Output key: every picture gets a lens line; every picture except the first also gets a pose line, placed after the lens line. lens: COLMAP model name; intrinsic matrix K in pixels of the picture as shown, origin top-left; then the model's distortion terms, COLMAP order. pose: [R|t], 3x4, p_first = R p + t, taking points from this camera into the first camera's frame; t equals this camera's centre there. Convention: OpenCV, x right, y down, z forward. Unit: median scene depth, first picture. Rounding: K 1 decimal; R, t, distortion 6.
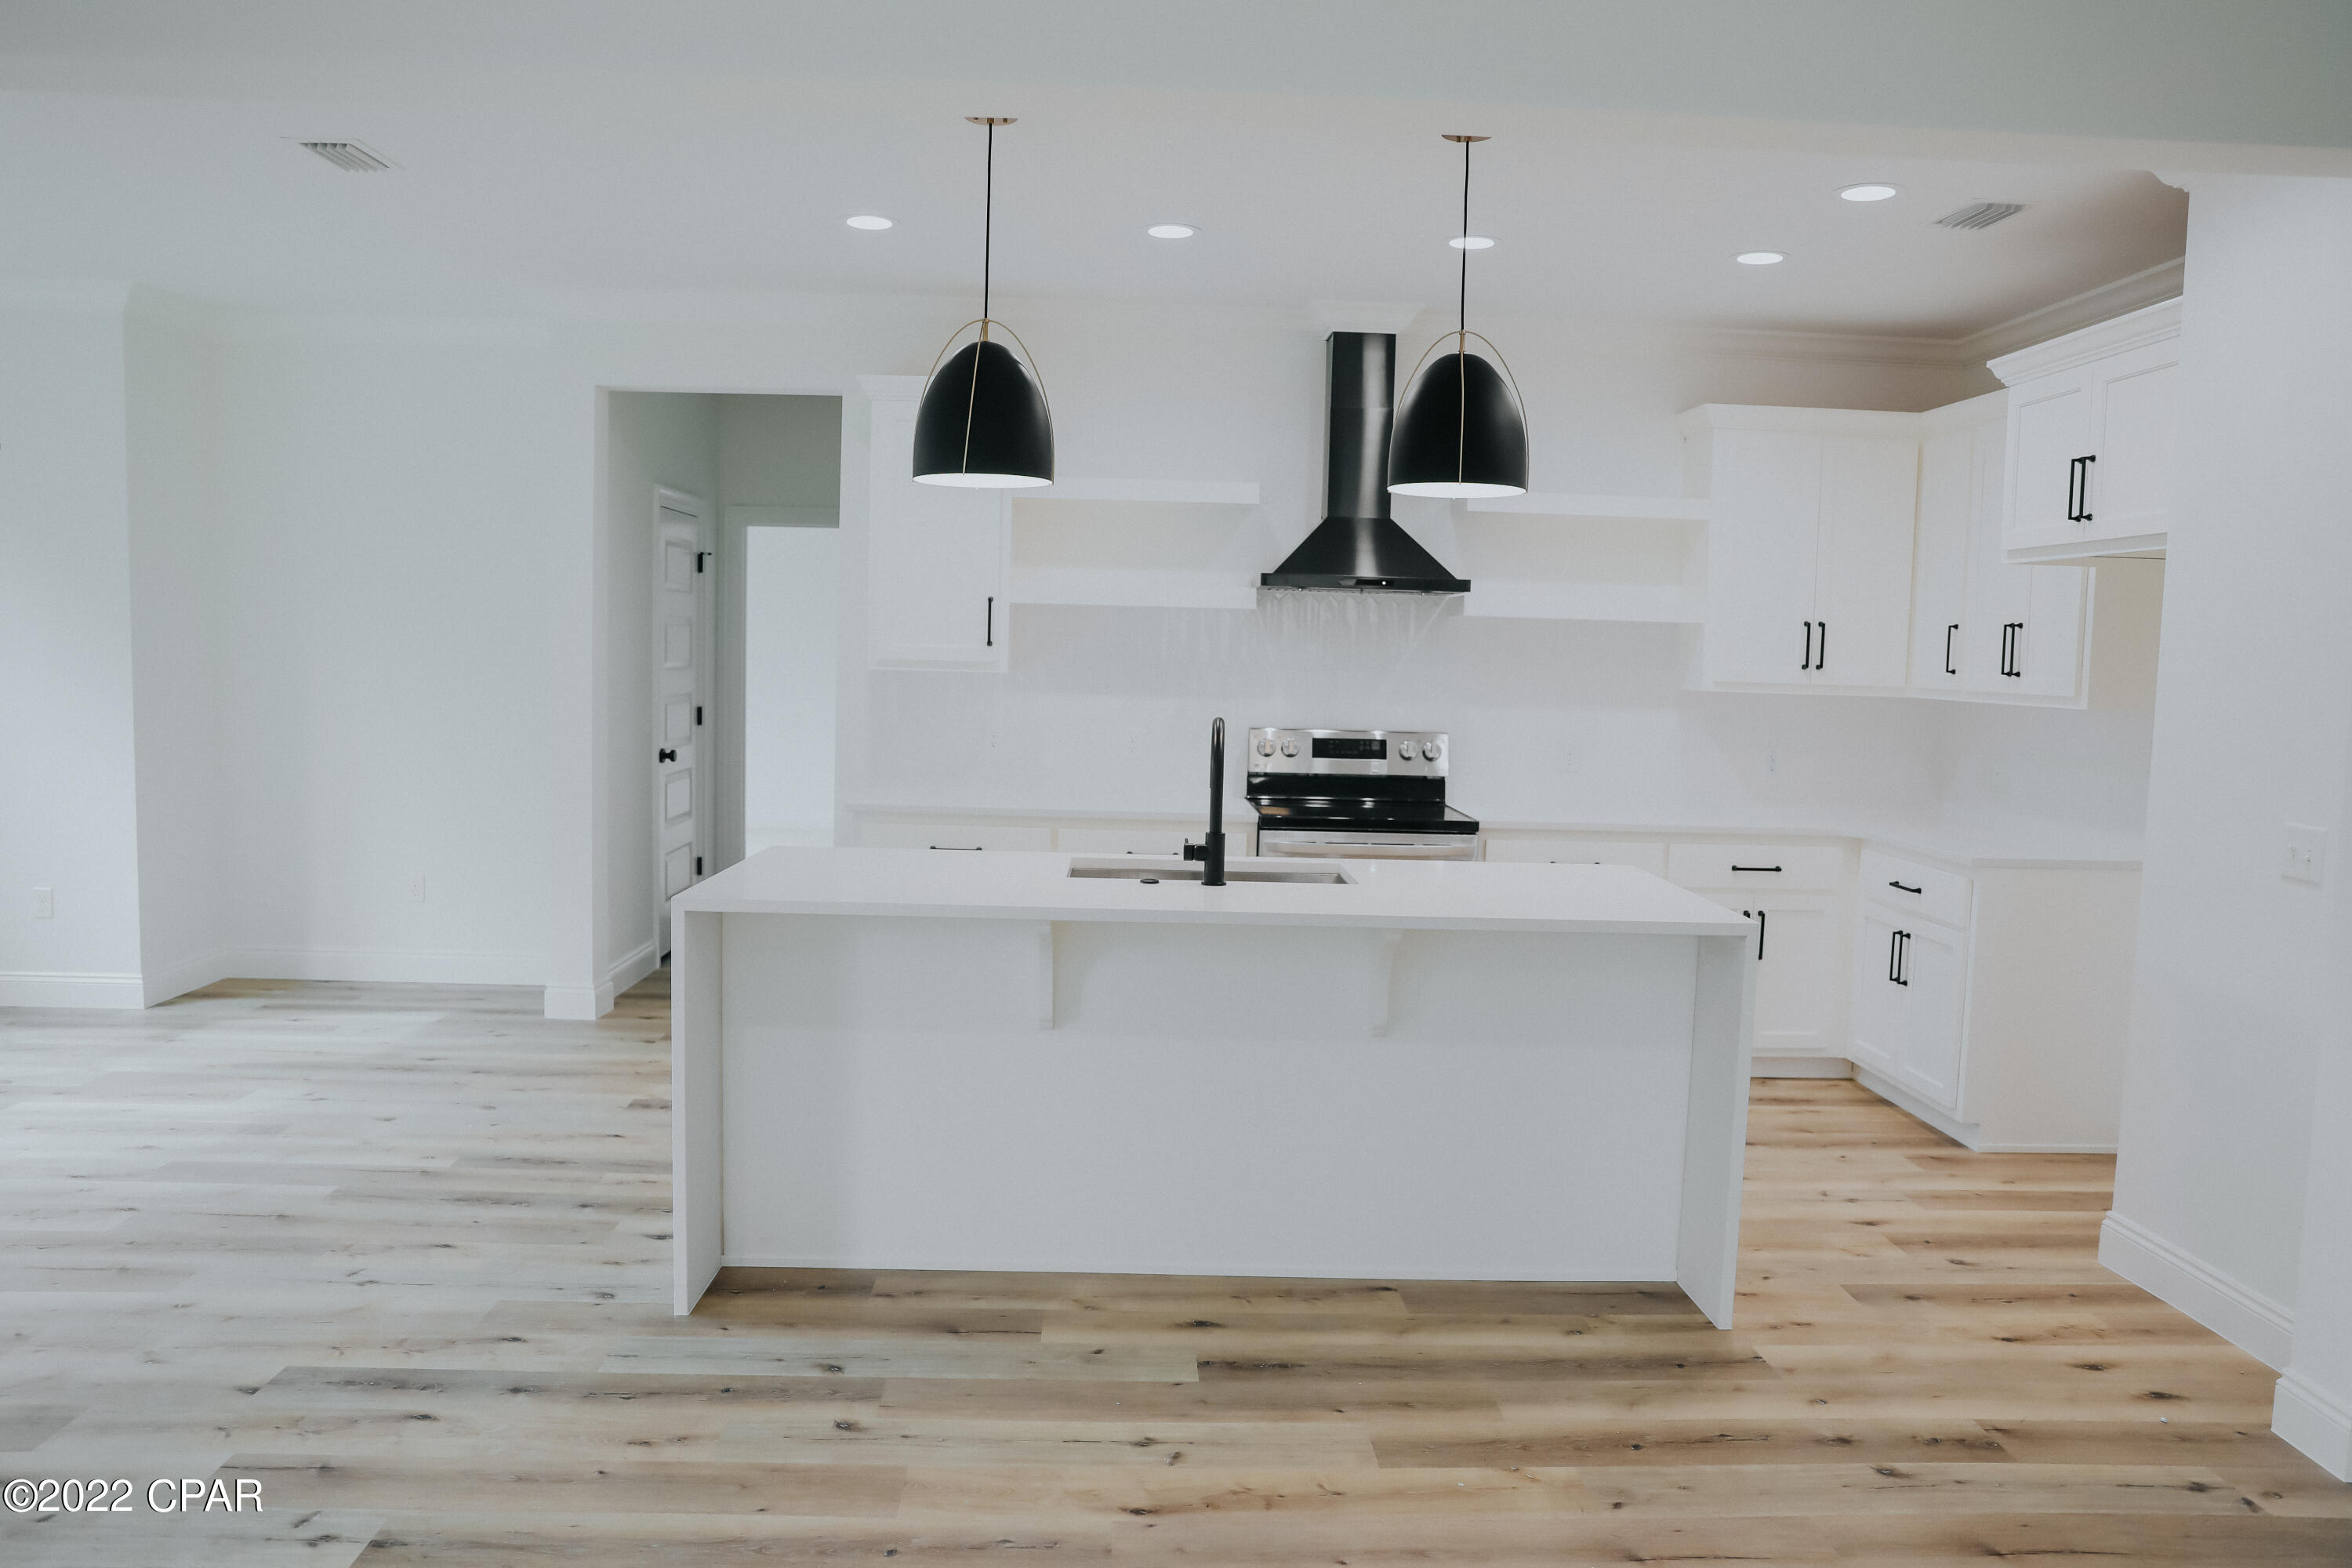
lens RADIAL K [[1642.4, 0, 1177.4], [0, 1642.4, 795.6], [0, 0, 1]] dist [-0.093657, 0.072994]
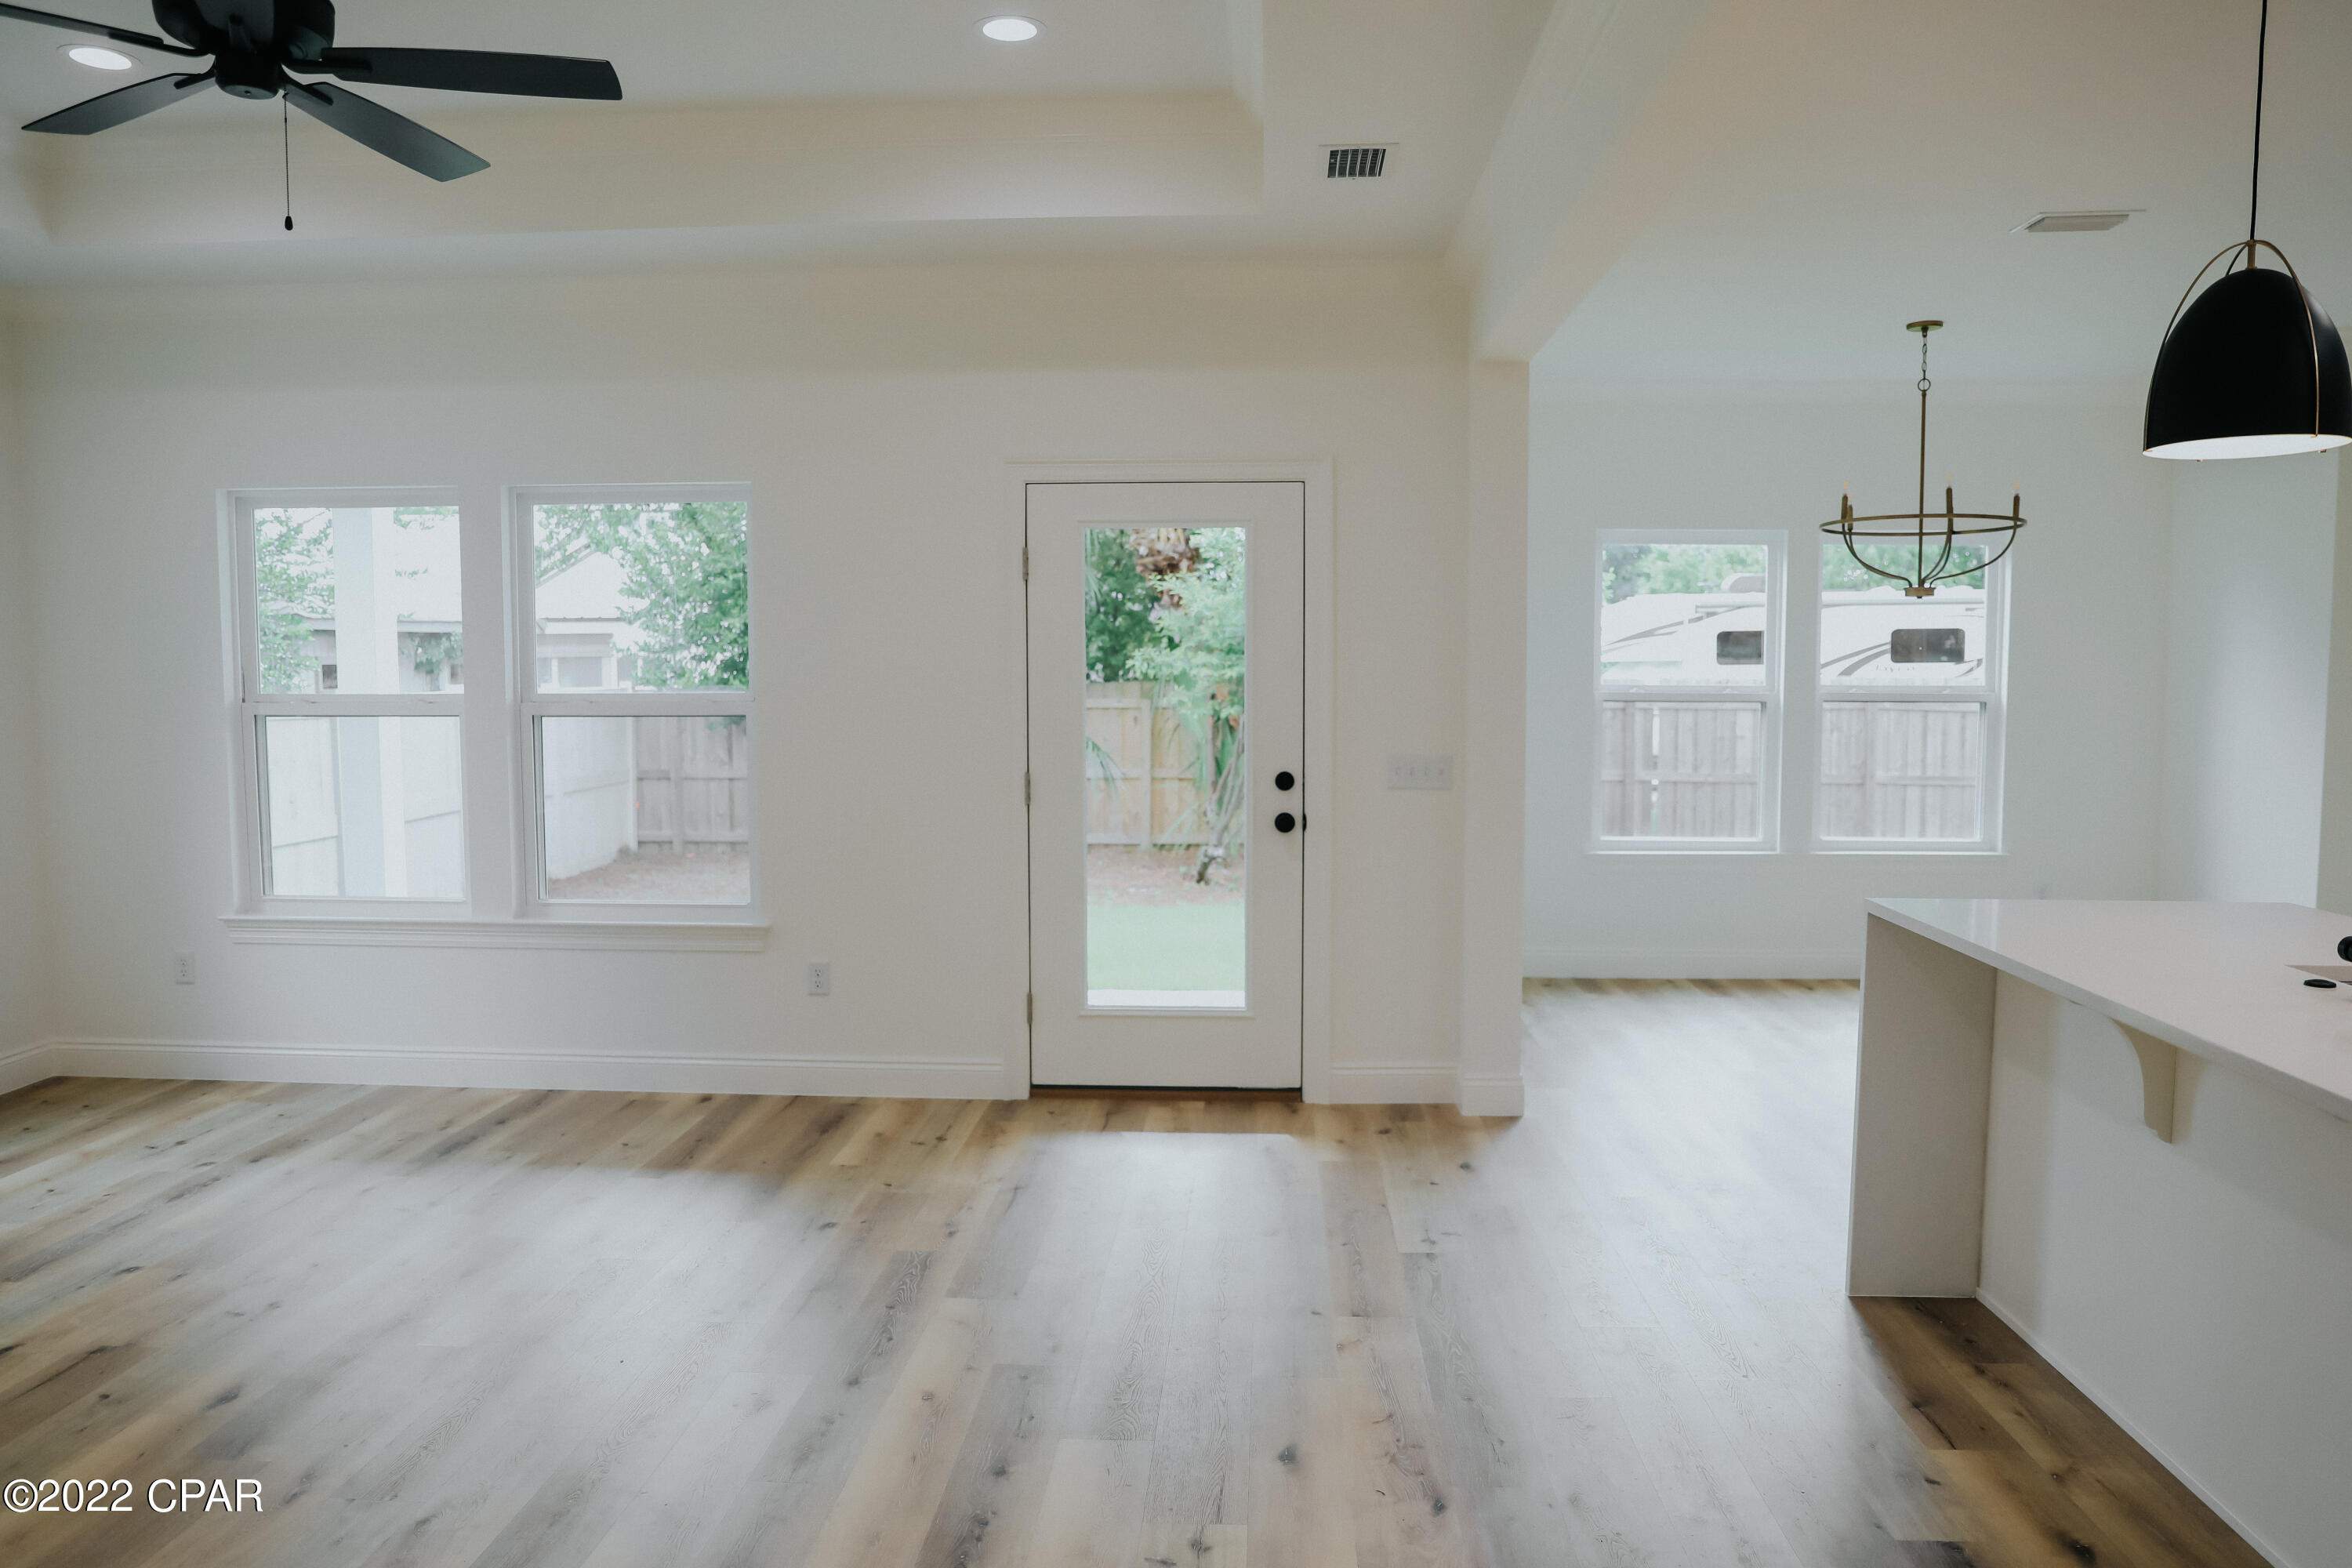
lens RADIAL K [[1677.8, 0, 1176.0], [0, 1677.8, 784.0], [0, 0, 1]] dist [-0.085801, 0.066115]
pose [[-0.091493, 0.042780, -0.994886, 0.739108], [-0.088658, 0.994759, 0.050928, -0.024449], [0.991851, 0.092864, -0.087221, 0.588094]]
